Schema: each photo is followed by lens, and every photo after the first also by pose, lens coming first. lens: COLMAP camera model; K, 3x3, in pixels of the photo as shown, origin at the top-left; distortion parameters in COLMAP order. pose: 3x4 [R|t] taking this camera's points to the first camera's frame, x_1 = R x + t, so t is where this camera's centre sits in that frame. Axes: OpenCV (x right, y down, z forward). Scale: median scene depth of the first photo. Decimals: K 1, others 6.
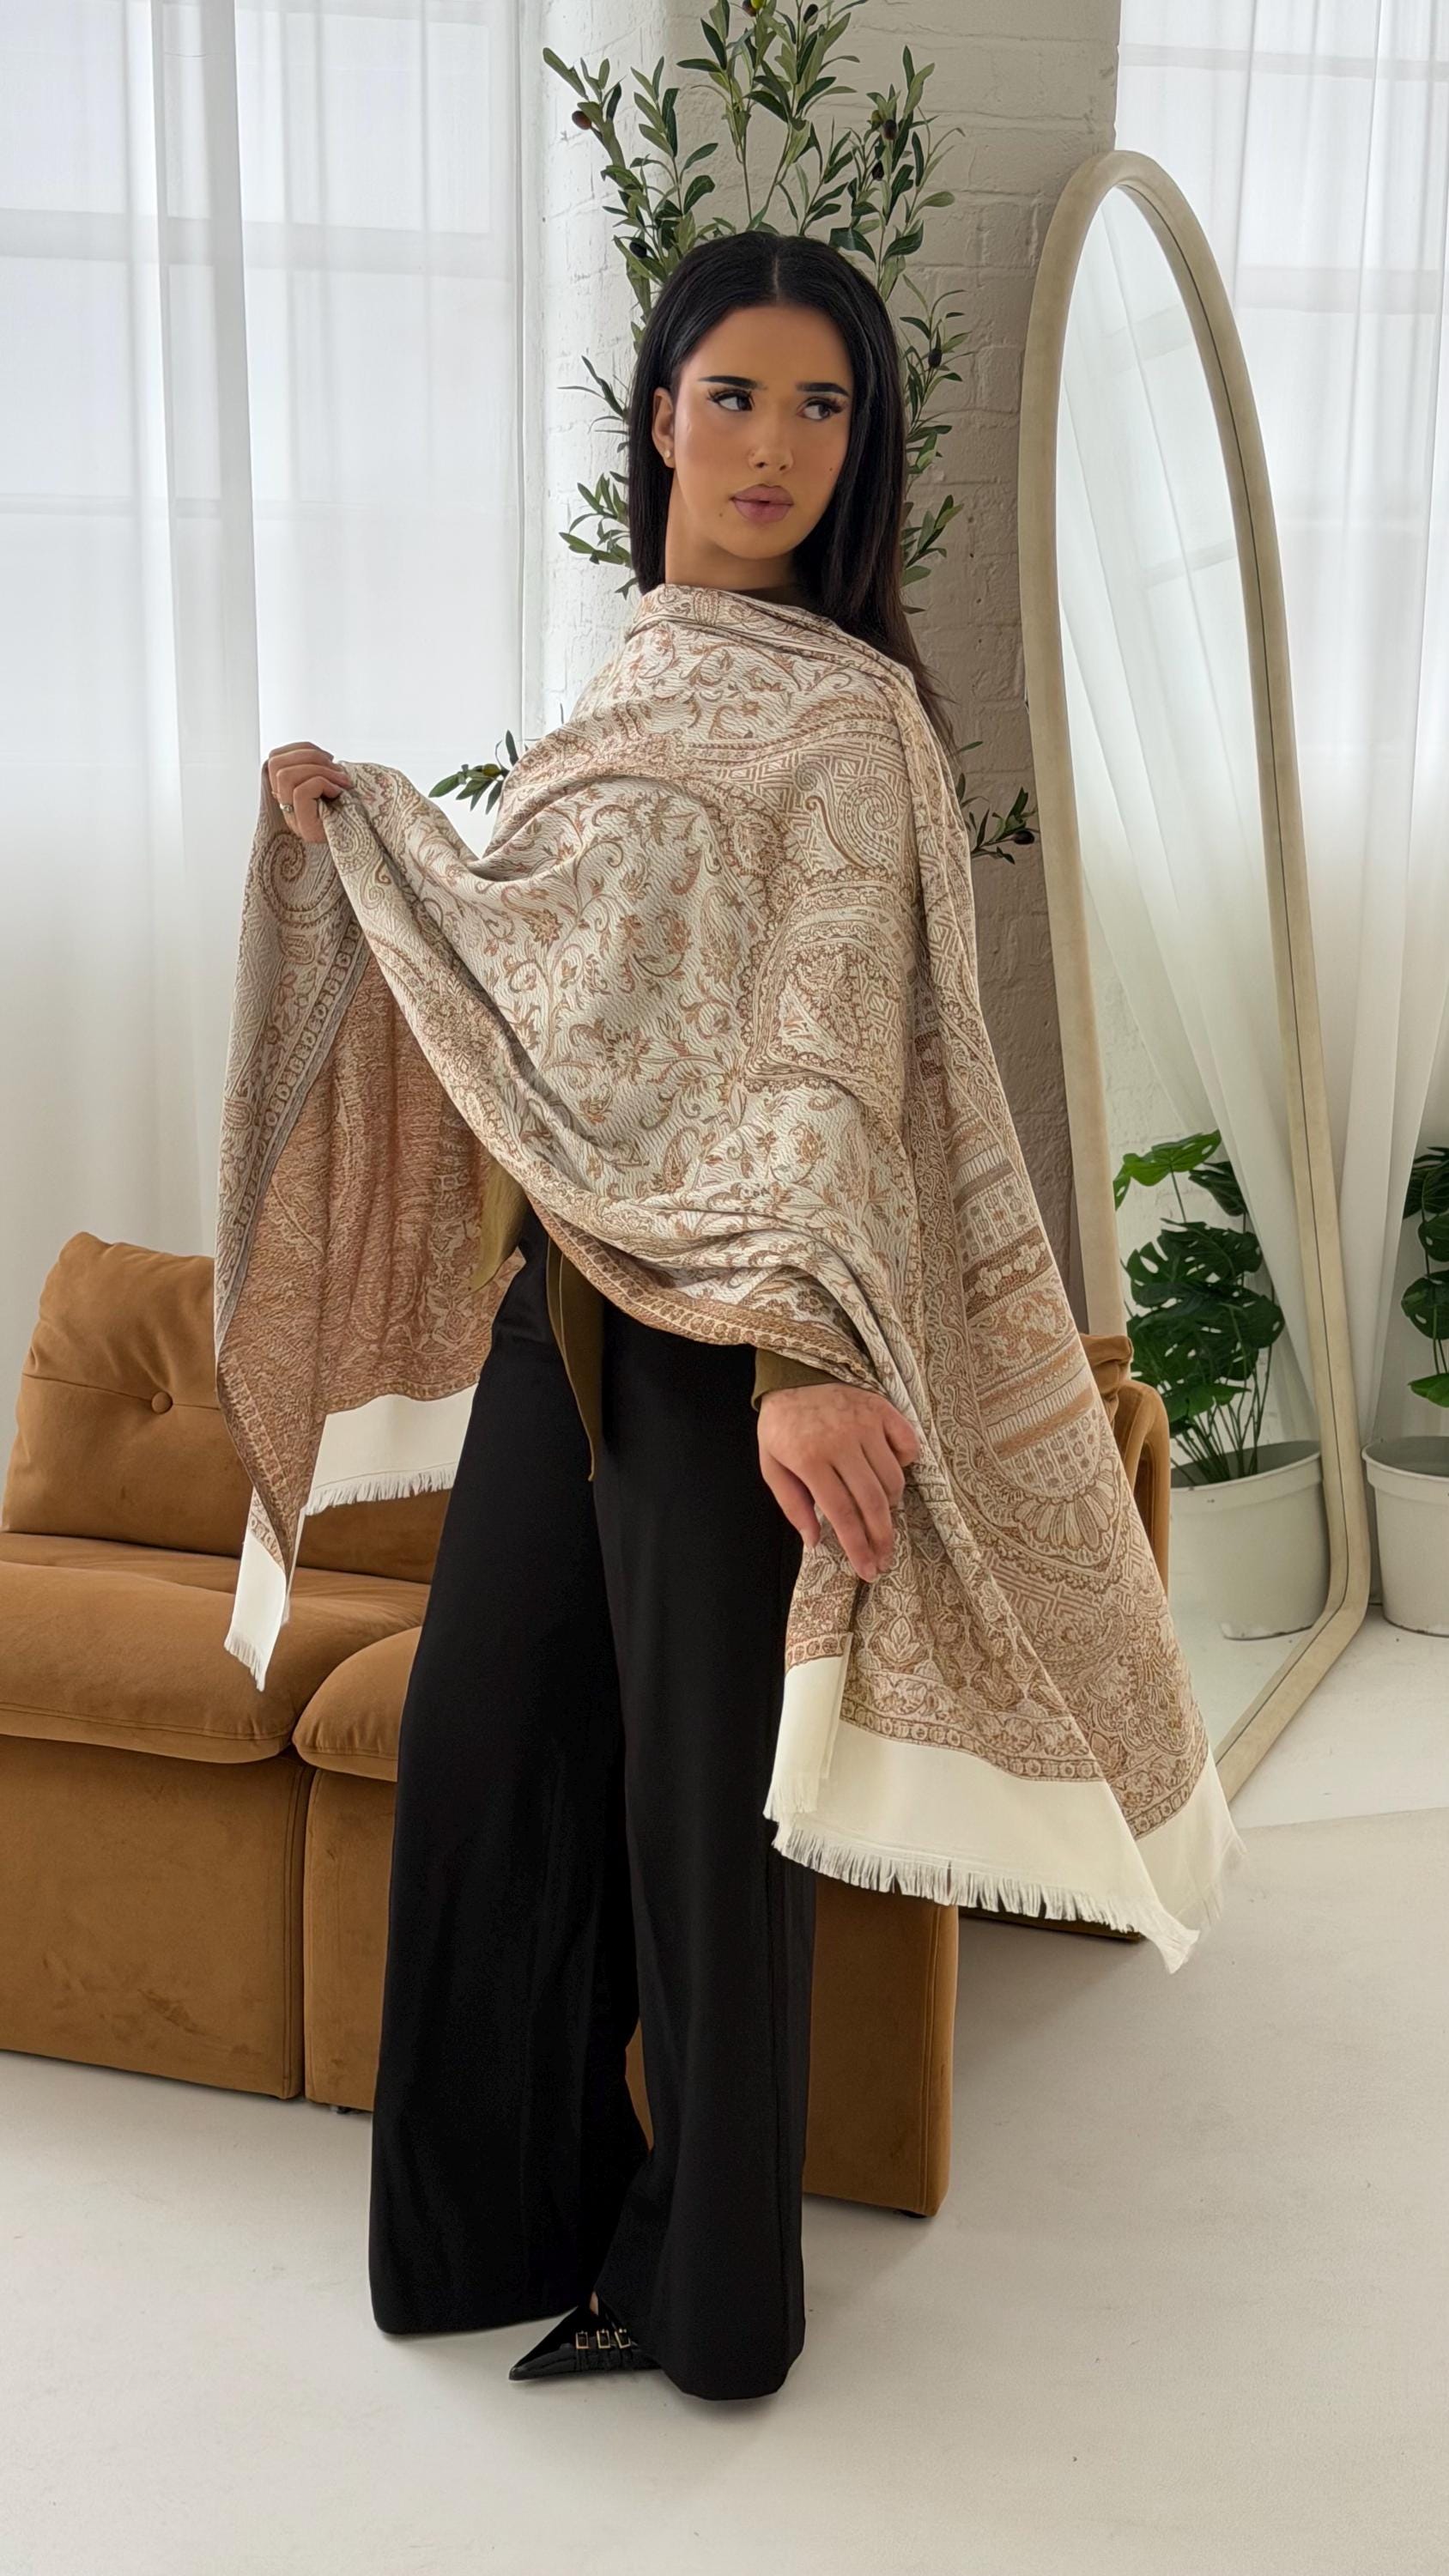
lens RADIAL K [[3591.6, 0, 747.6], [0, 3591.6, 1324.4], [0, 0, 1]] dist [0.094382, 0.000000]
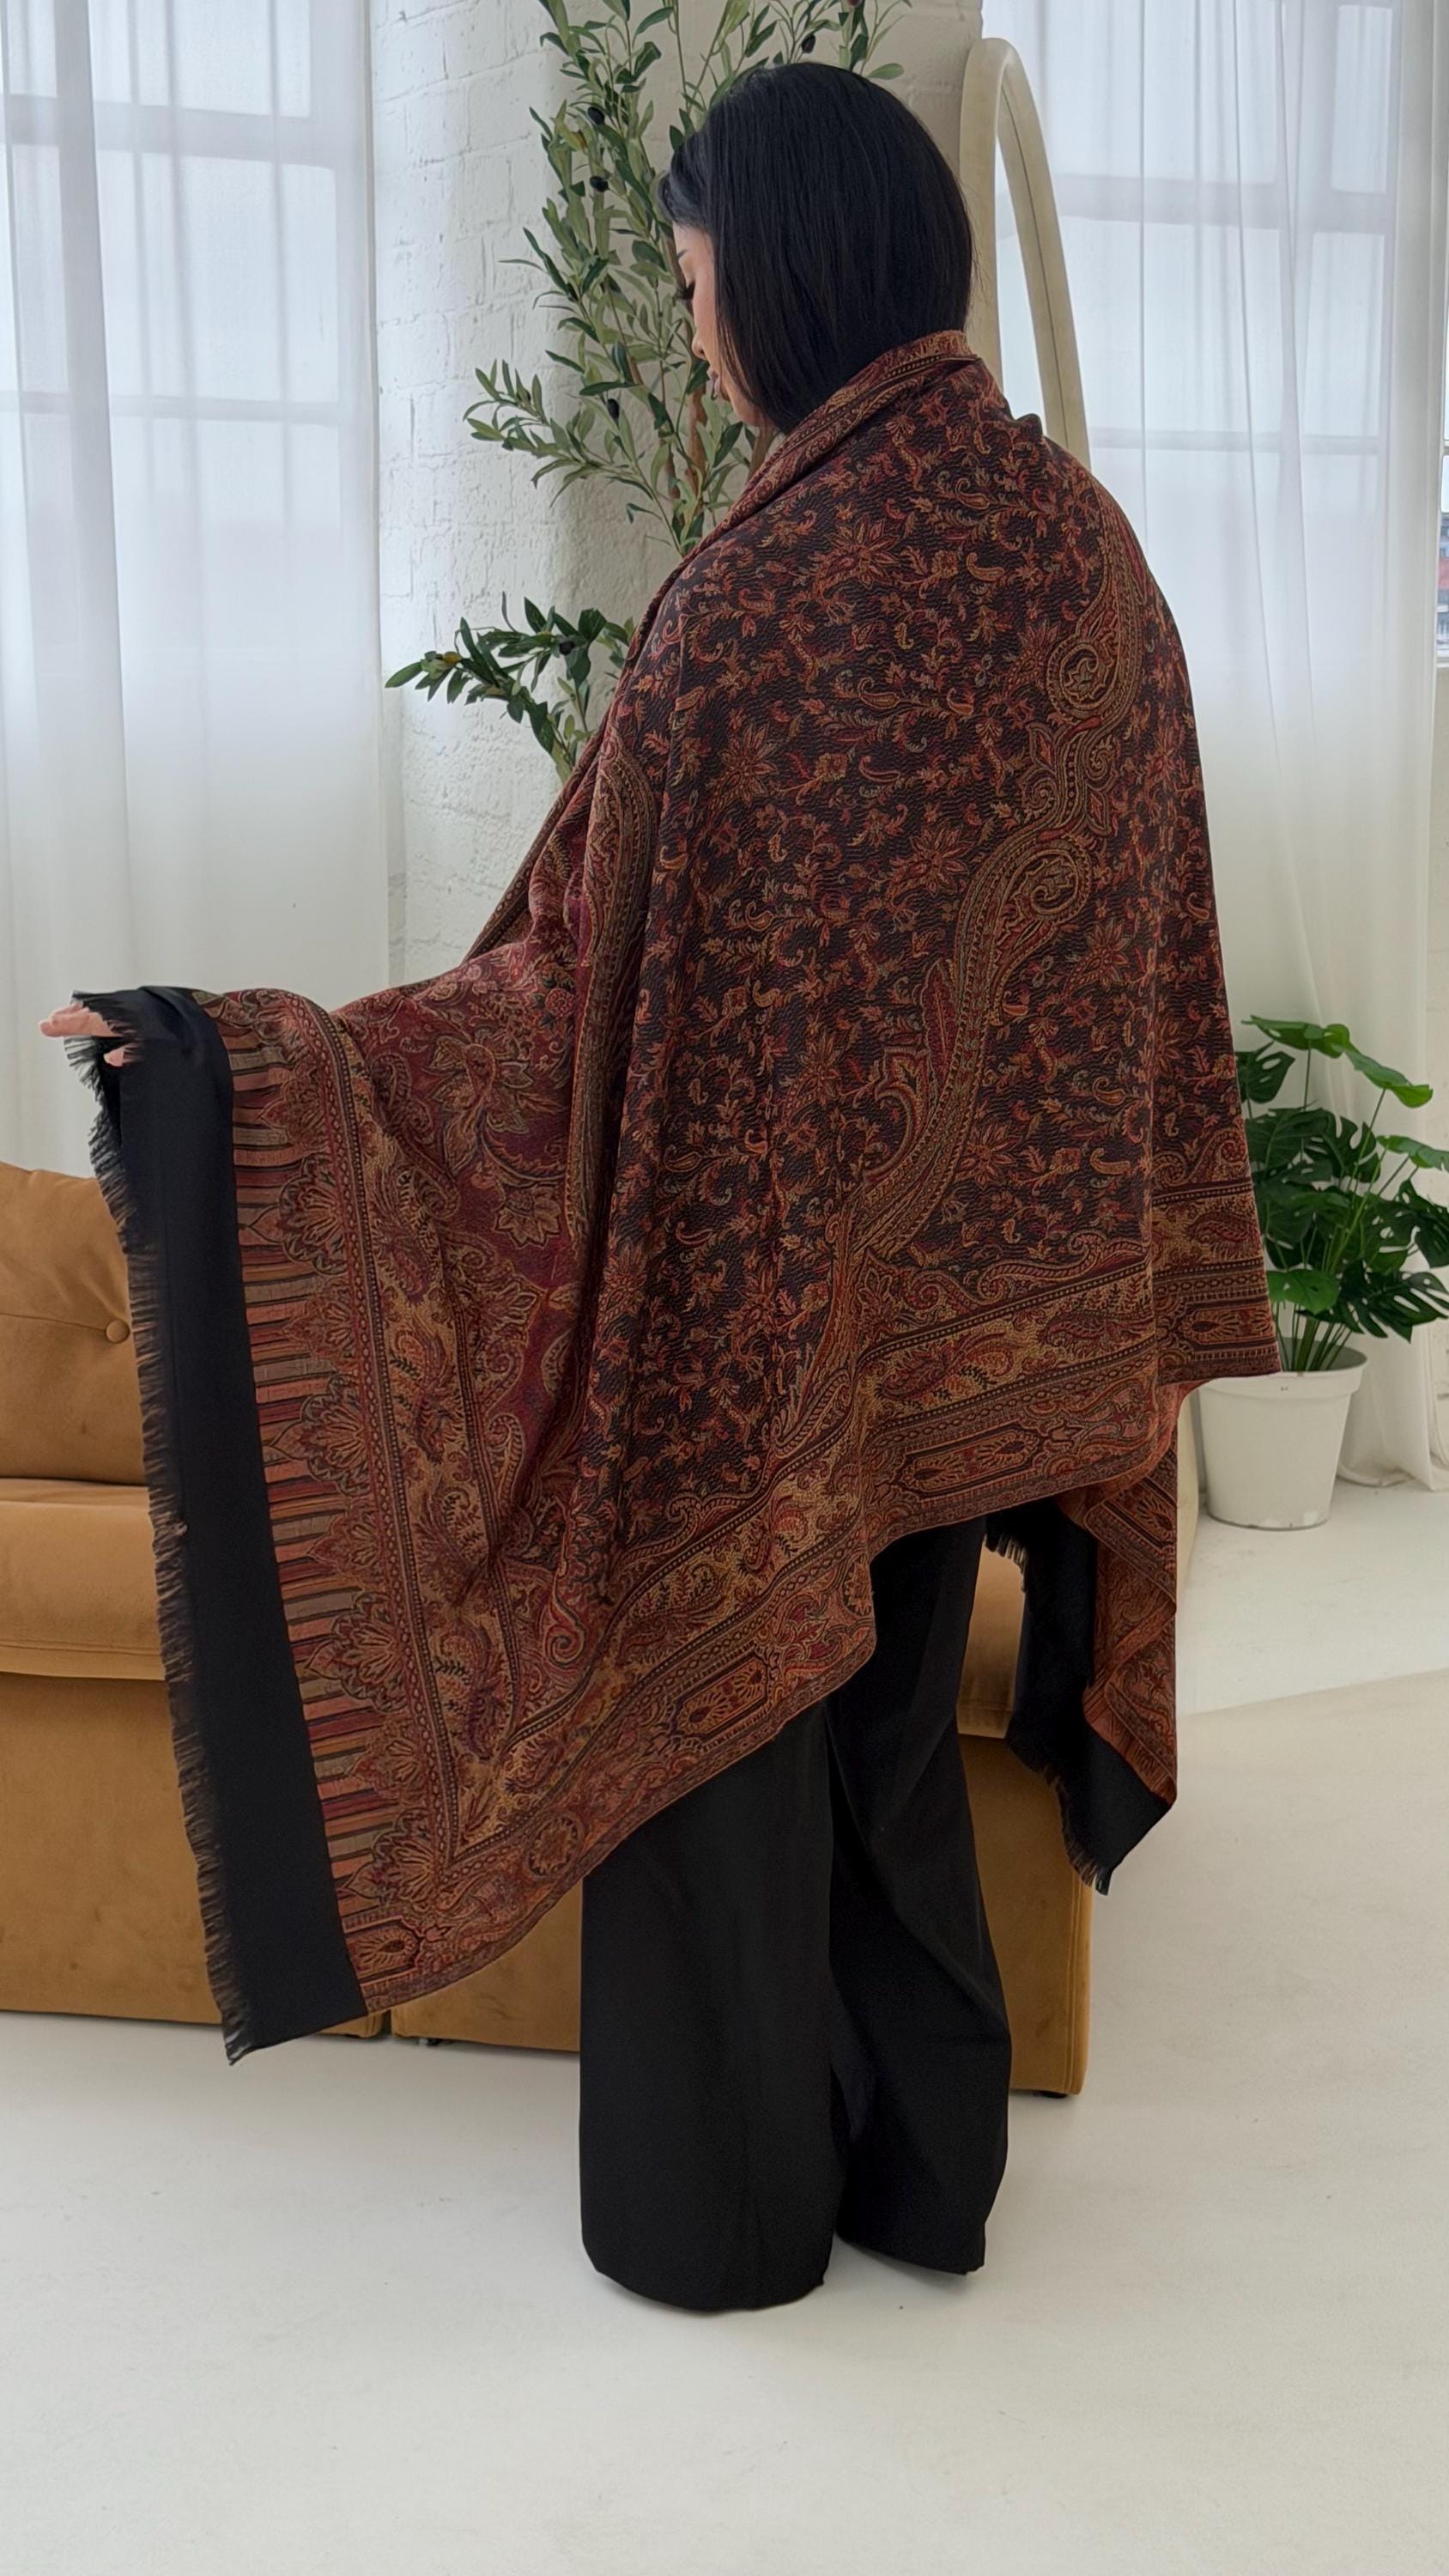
lens RADIAL K [[3591.6, 0, 740.9], [0, 3591.6, 1325.7], [0, 0, 1]] dist [0.094382, 0.000000]
pose [[0.982774, -0.042428, 0.179874, -0.173301], [0.042206, 0.999096, 0.005060, 0.022610], [-0.179926, 0.002619, 0.983677, 0.036942]]
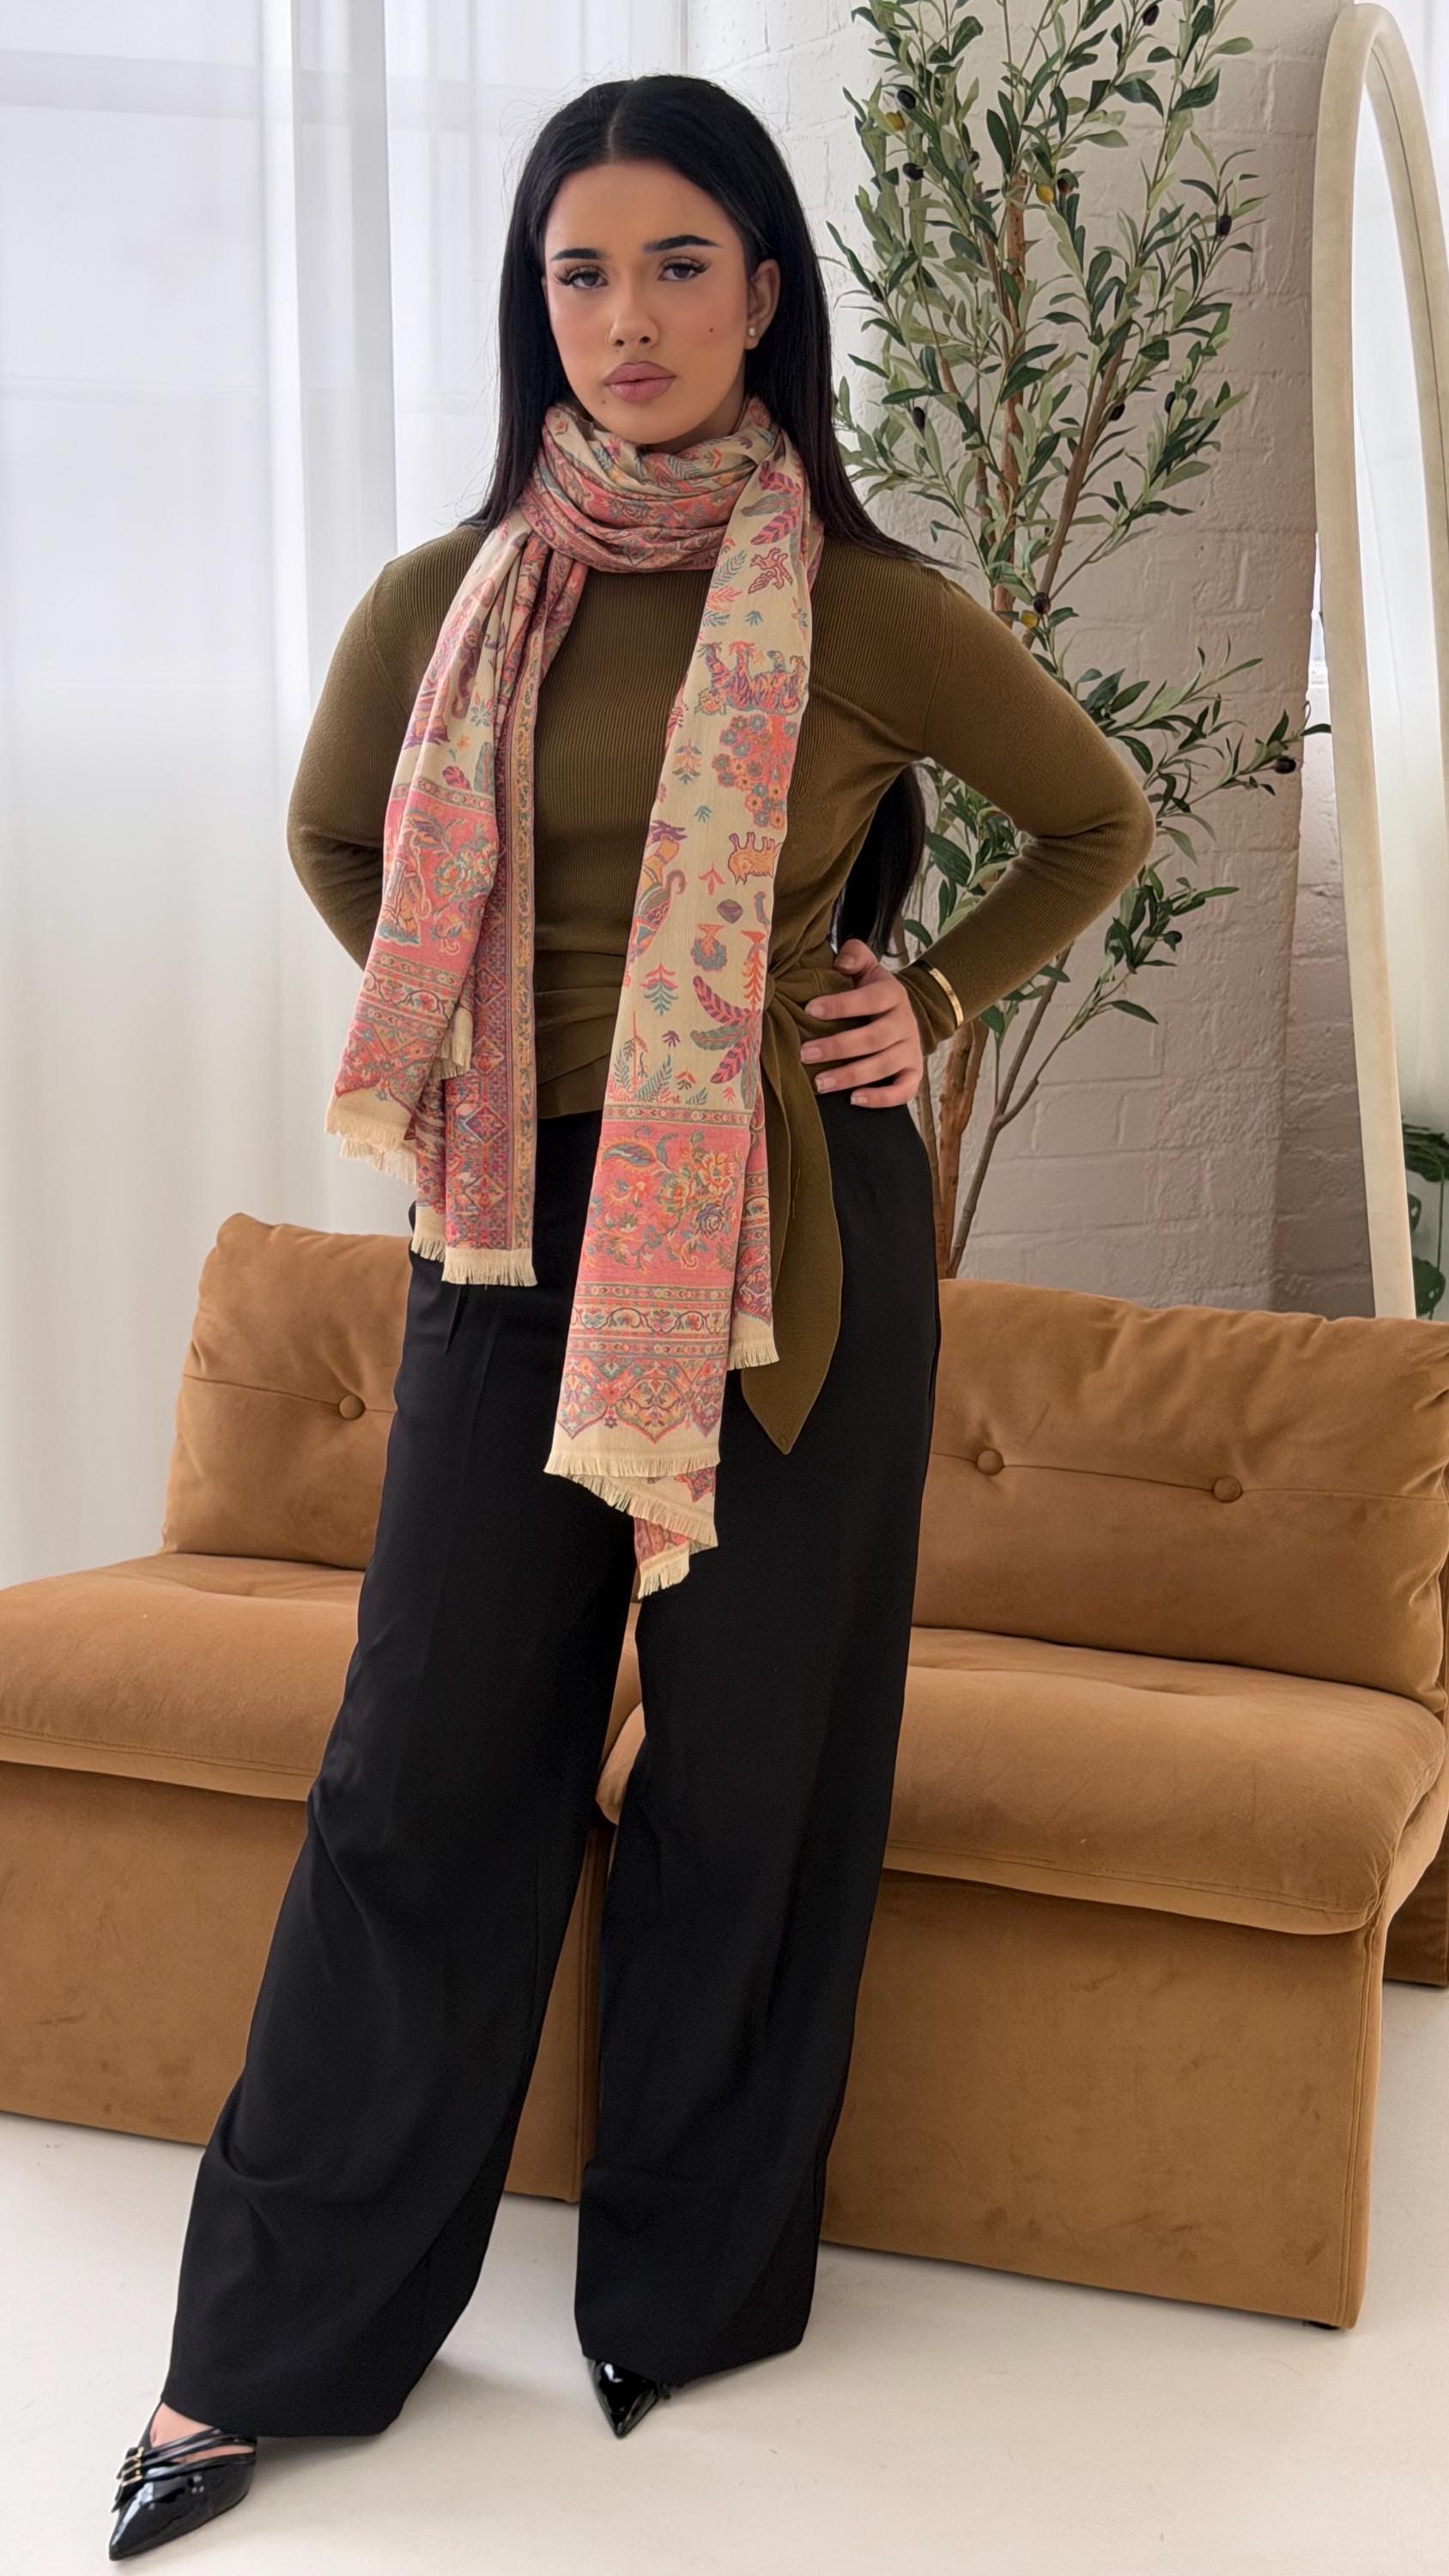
lens RADIAL K [[3591.6, 0, 725.4], [0, 3591.6, 1325.6], [0, 0, 1]] dist [0.094382, 0.000000]
pose [[0.997640, -0.010844, 0.067801, -0.132142], [0.009578, 0.999774, 0.018967, -0.014025], [-0.067992, -0.018273, 0.997519, 0.108968]]
